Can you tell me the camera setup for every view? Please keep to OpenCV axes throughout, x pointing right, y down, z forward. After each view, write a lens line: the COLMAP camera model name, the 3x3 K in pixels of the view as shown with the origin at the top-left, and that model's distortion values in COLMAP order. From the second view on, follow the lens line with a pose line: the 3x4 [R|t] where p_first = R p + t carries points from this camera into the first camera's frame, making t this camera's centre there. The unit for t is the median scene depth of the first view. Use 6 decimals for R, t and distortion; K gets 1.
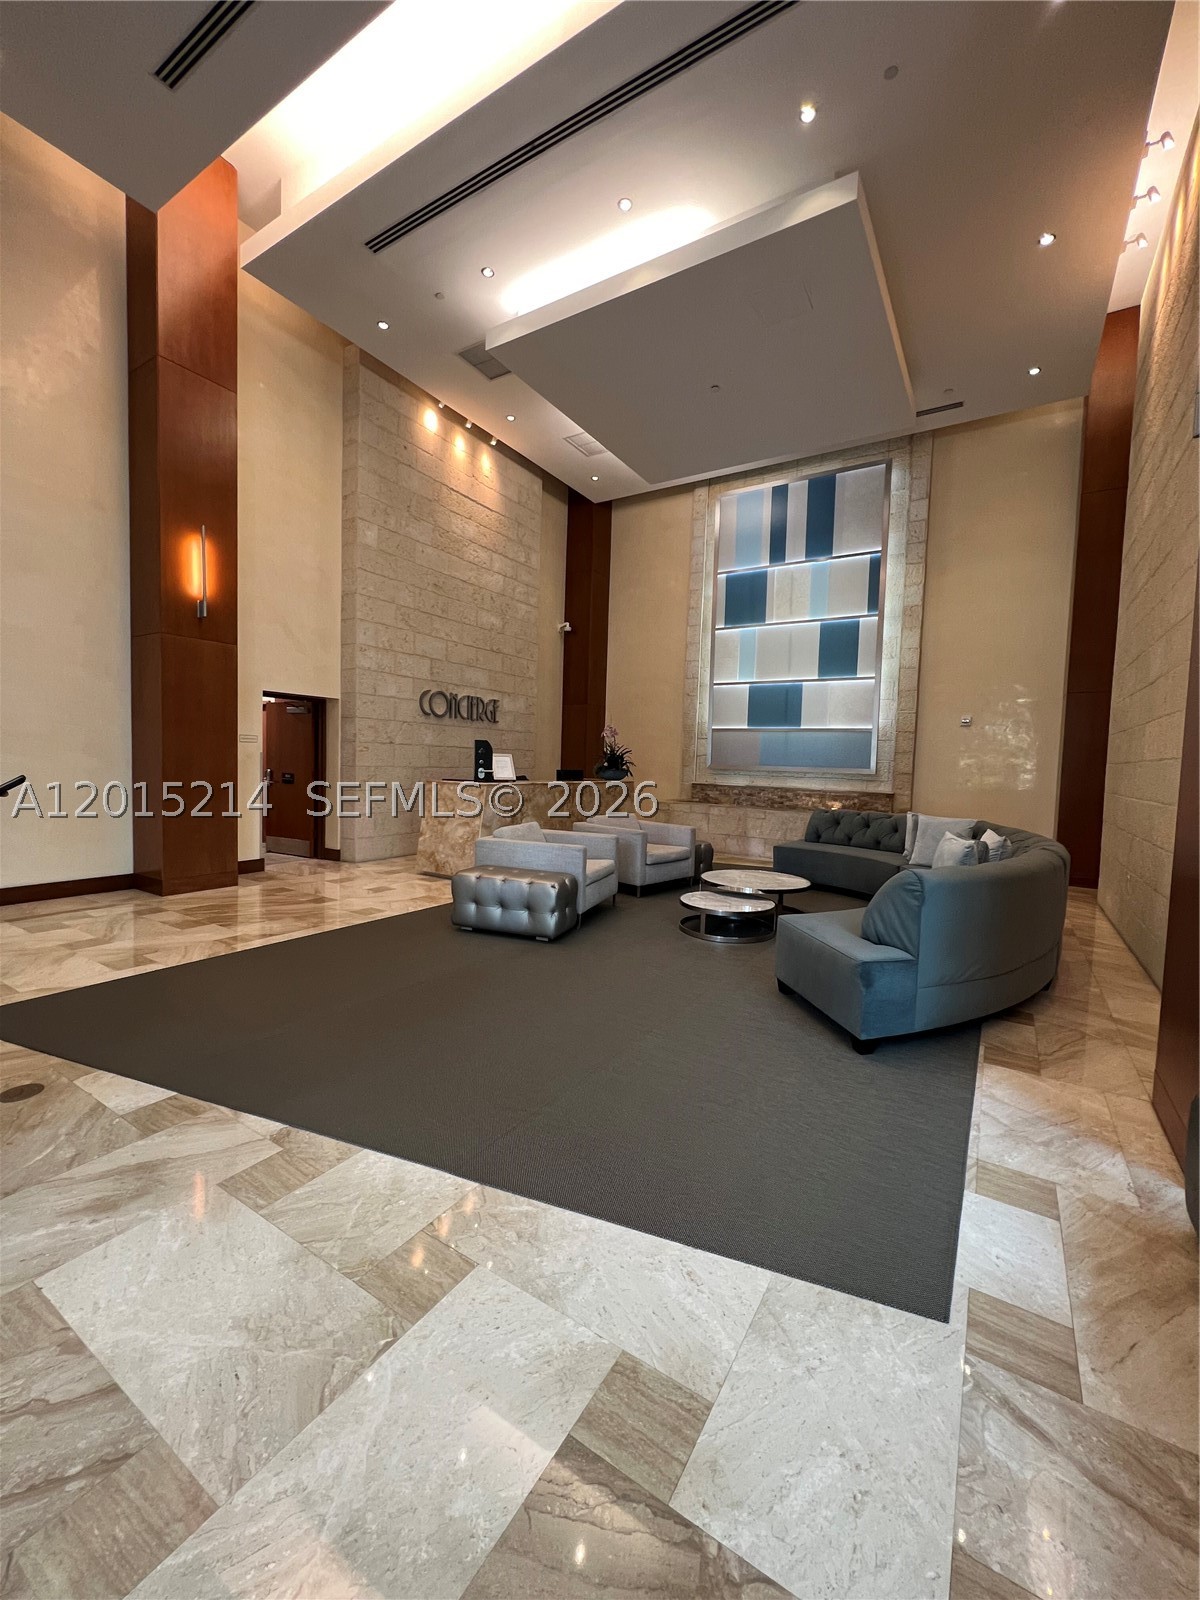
lens RADIAL K [[640.3, 0, 601.2], [0, 640.3, 796.4], [0, 0, 1]] dist [-0.000731, -0.000469]
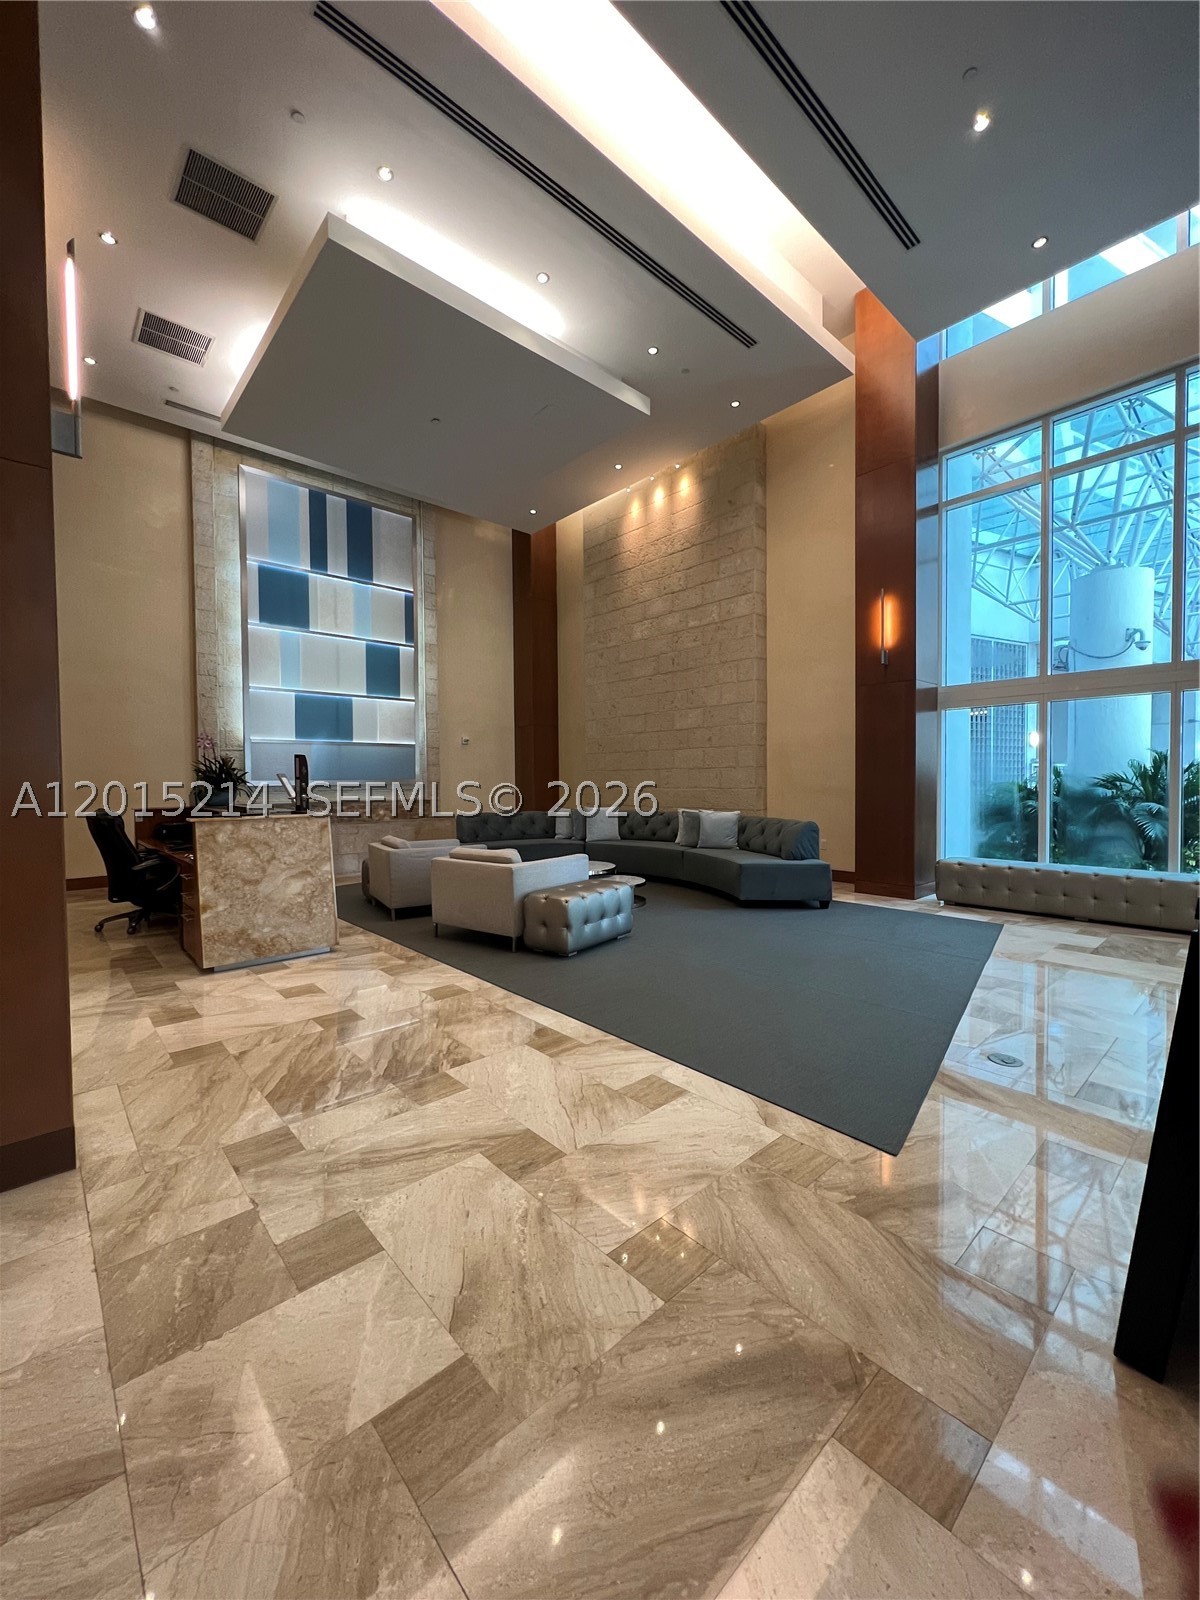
lens RADIAL K [[640.3, 0, 601.2], [0, 640.3, 796.4], [0, 0, 1]] dist [-0.000731, -0.000469]
pose [[0.270202, -0.059254, 0.960978, -0.592382], [0.070950, 0.996616, 0.041502, -0.035927], [-0.960186, 0.056967, 0.273492, 0.362470]]
